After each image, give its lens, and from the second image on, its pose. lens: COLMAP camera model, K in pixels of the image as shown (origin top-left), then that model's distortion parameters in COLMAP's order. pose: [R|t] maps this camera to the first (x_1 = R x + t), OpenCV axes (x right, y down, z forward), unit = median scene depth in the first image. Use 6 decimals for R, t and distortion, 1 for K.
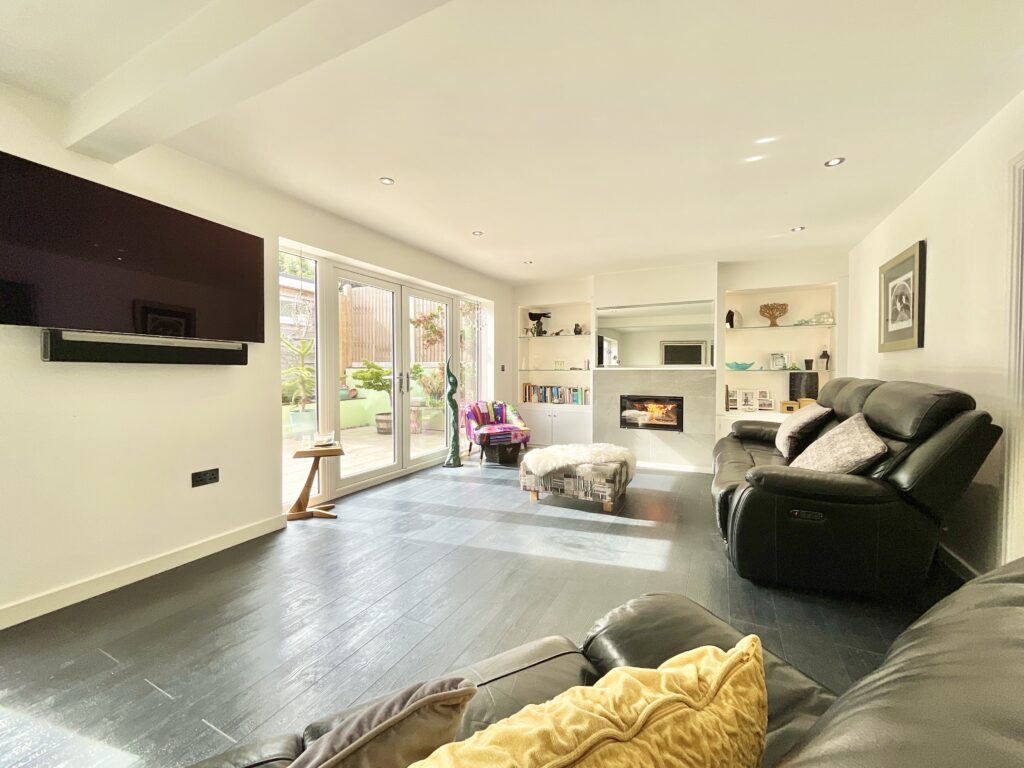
lens RADIAL K [[416.9, 0, 511.4], [0, 416.9, 384.9], [0, 0, 1]] dist [-0.002950, -0.000150]
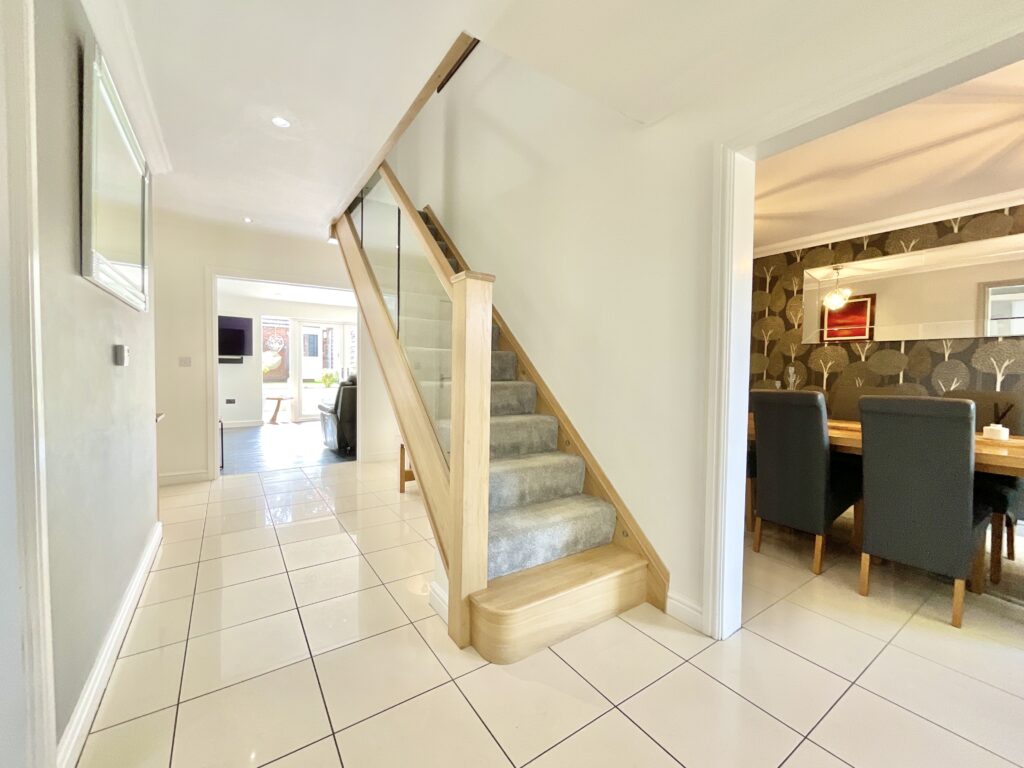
lens RADIAL K [[416.9, 0, 510.8], [0, 416.9, 381.2], [0, 0, 1]] dist [-0.002950, -0.000150]
pose [[0.877794, 0.030573, -0.478063, 2.367803], [-0.024715, 0.999523, 0.018540, -0.027190], [0.478401, -0.004459, 0.878130, -0.638751]]
